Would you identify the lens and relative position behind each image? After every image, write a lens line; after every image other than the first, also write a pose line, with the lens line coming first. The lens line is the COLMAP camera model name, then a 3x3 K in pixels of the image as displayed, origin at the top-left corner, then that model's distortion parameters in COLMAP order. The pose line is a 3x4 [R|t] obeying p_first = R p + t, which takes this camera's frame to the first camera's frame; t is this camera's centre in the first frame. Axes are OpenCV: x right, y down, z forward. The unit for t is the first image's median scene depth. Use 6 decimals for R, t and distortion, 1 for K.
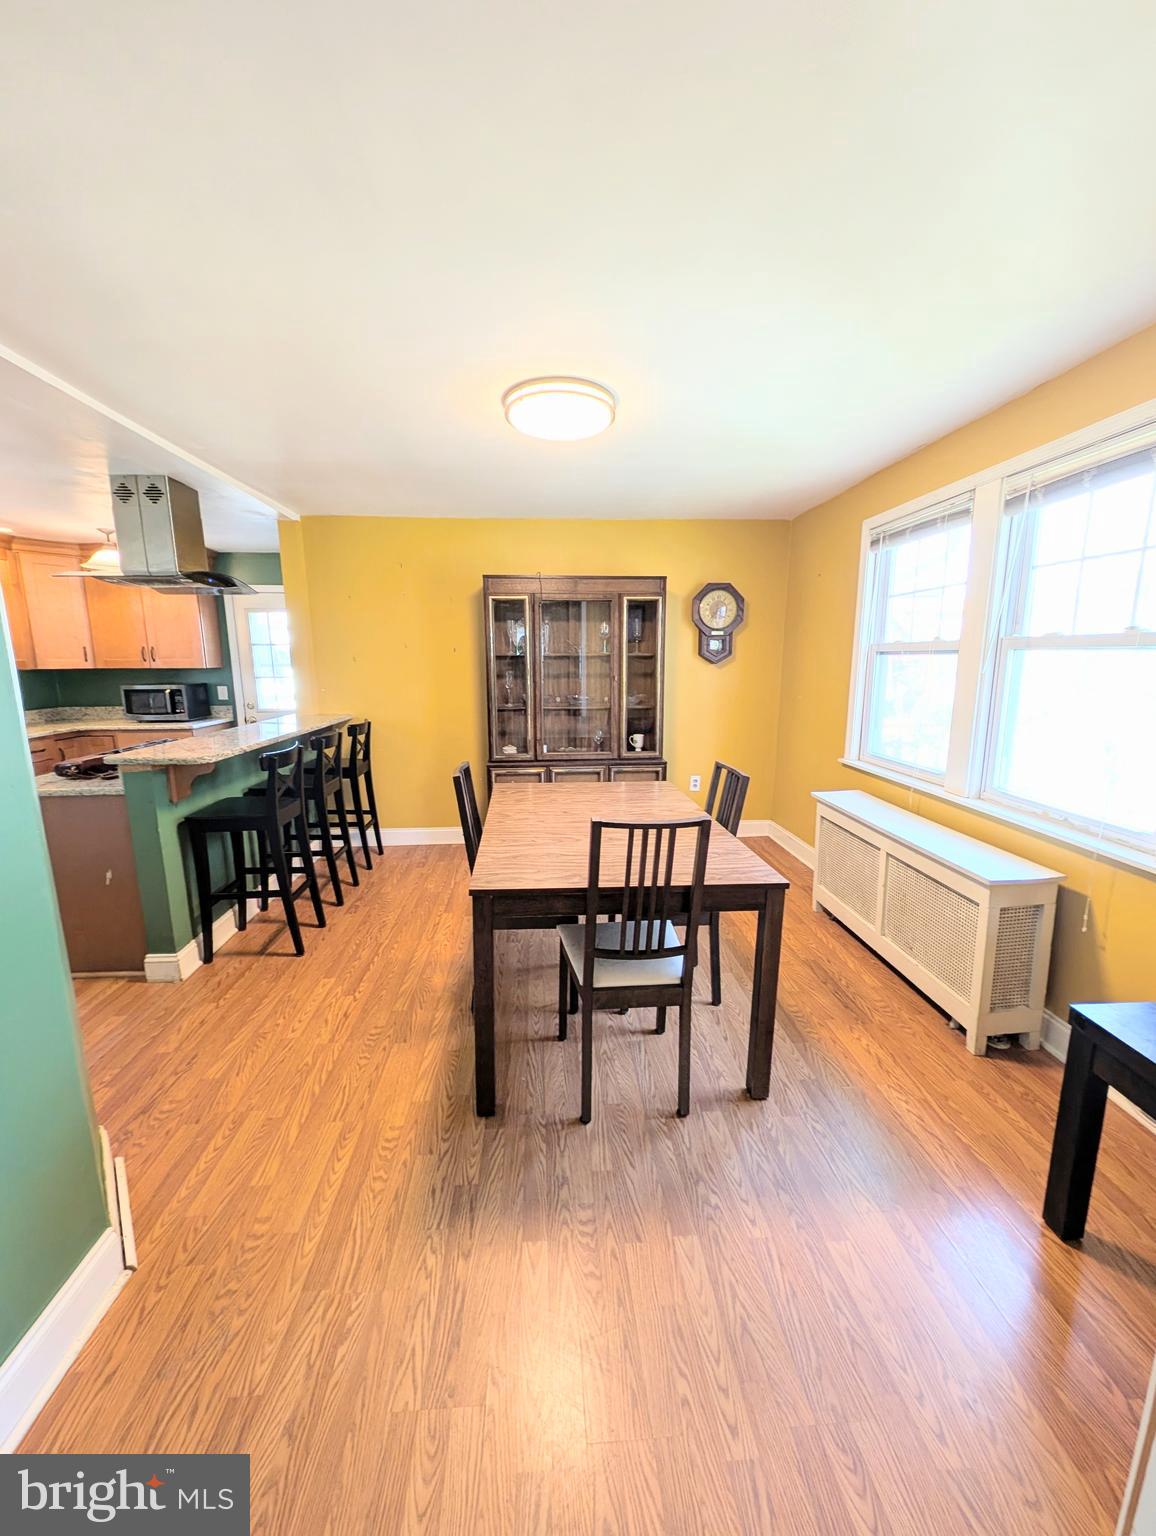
lens RADIAL K [[586.8, 0, 574.3], [0, 586.8, 760.5], [0, 0, 1]] dist [-0.000604, -0.000186]
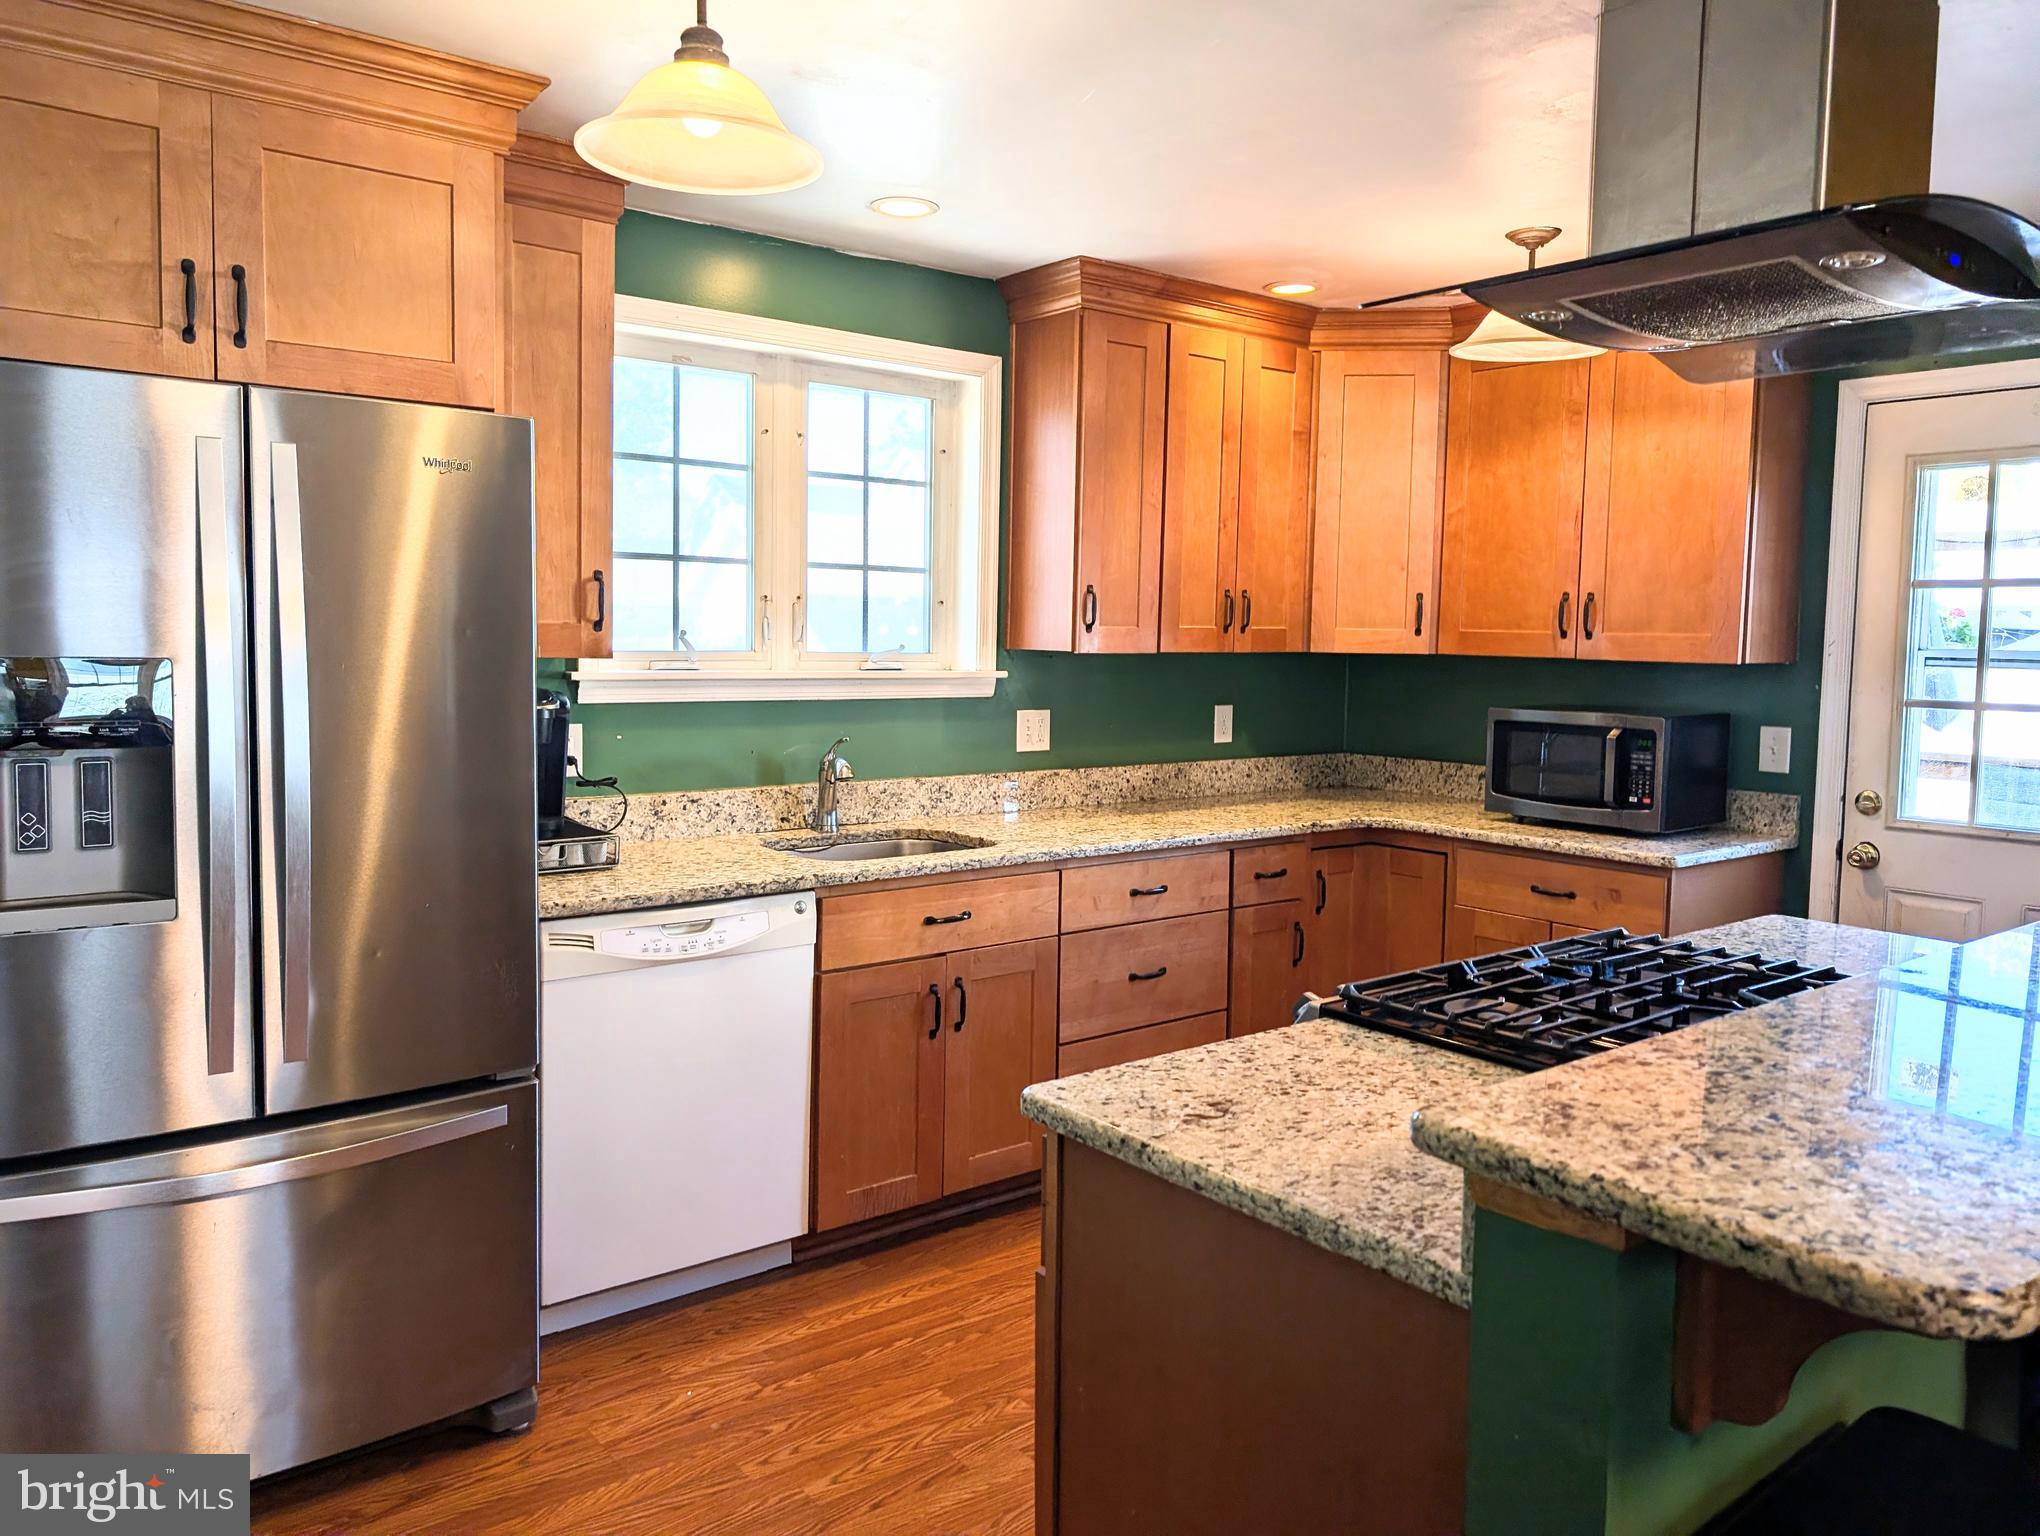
lens RADIAL K [[1435.4, 0, 1023.7], [0, 1435.4, 725.8], [0, 0, 1]] dist [0.009707, 0.000420]
pose [[0.577606, 0.071771, -0.813155, -0.257832], [-0.165015, 0.985829, -0.030203, -0.048109], [0.799464, 0.151628, 0.581263, 0.311827]]
